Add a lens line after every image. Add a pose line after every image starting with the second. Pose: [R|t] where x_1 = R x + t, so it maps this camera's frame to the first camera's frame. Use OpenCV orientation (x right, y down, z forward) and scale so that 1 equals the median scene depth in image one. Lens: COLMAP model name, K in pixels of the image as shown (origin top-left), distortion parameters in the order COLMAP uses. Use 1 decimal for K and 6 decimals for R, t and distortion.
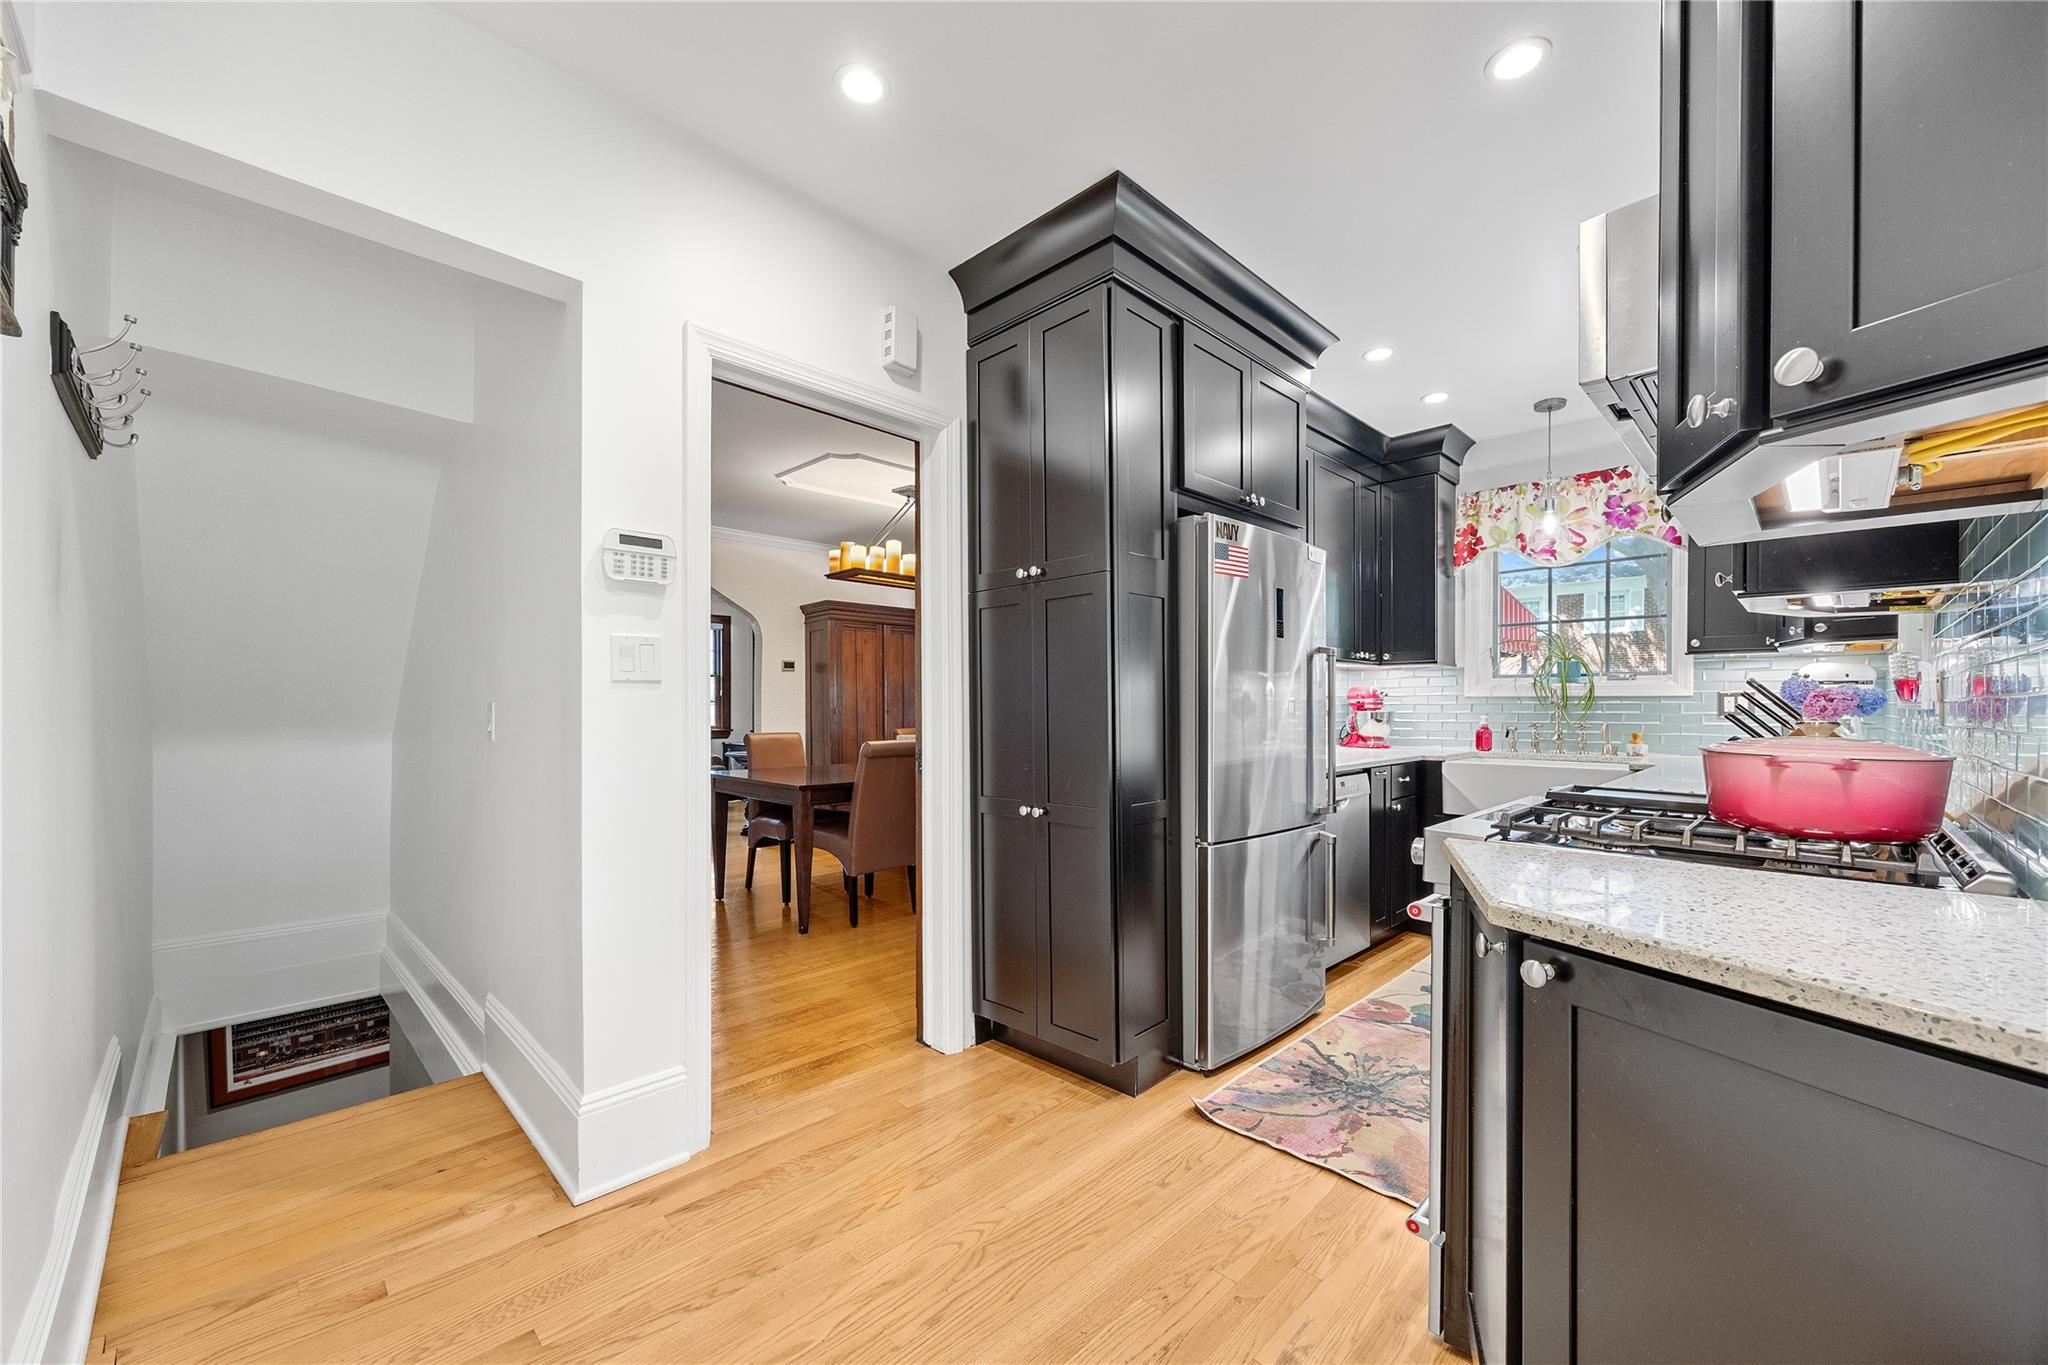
lens RADIAL K [[793.9, 0, 1026.6], [0, 793.9, 702.4], [0, 0, 1]] dist [0.010865, 0.000130]
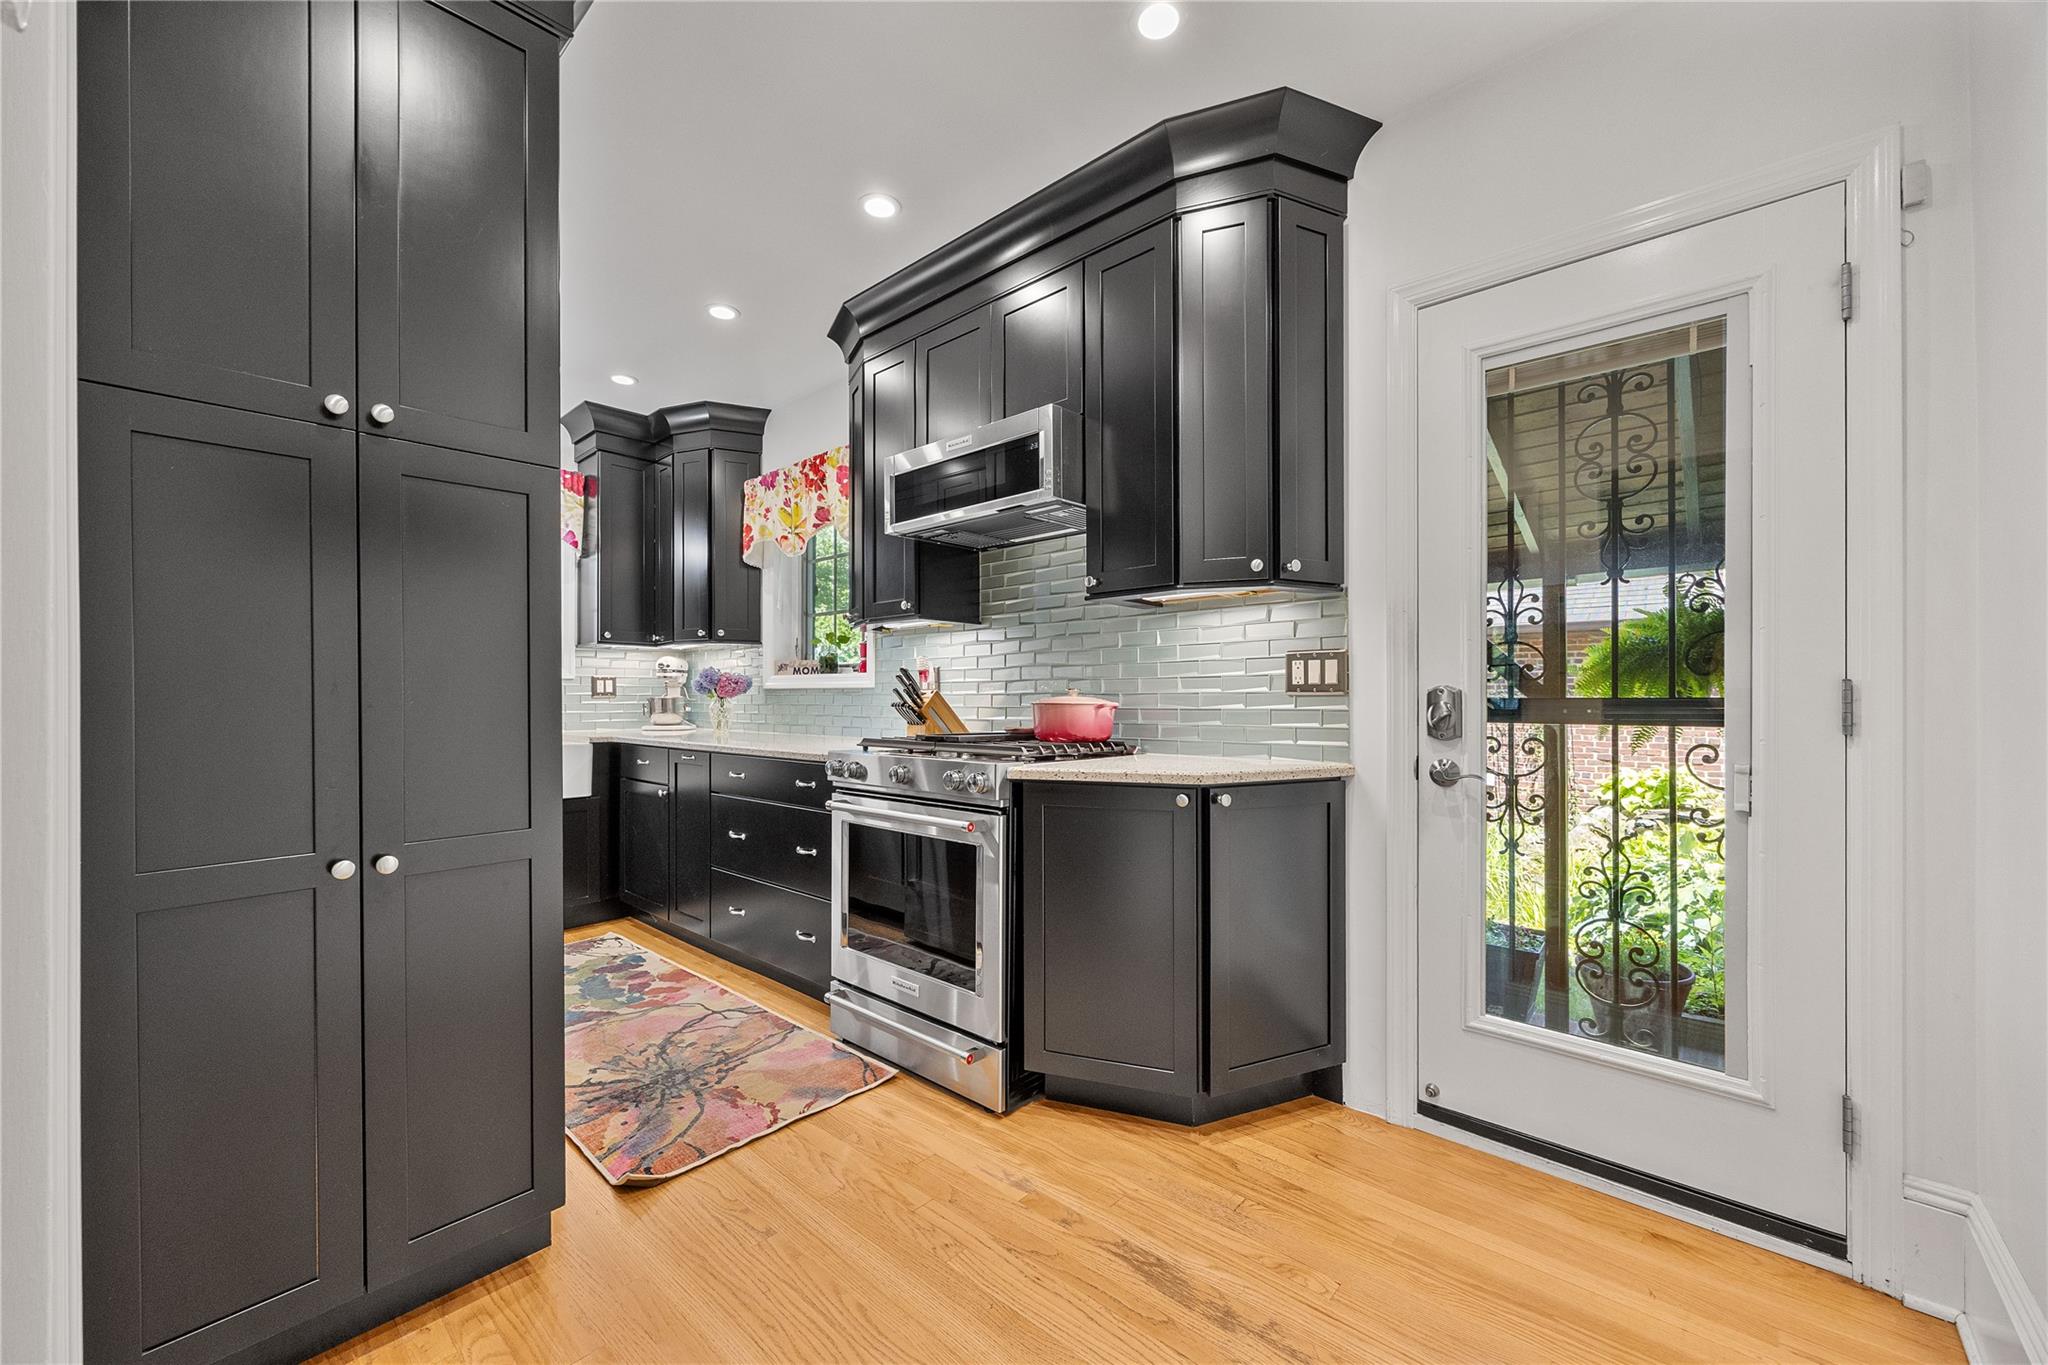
lens RADIAL K [[793.9, 0, 1026.5], [0, 793.9, 692.2], [0, 0, 1]] dist [0.010865, 0.000130]
pose [[-0.037870, 0.004730, 0.999271, -0.592057], [-0.005604, 0.999972, -0.004945, 0.022422], [-0.999267, -0.005787, -0.037843, 0.642310]]
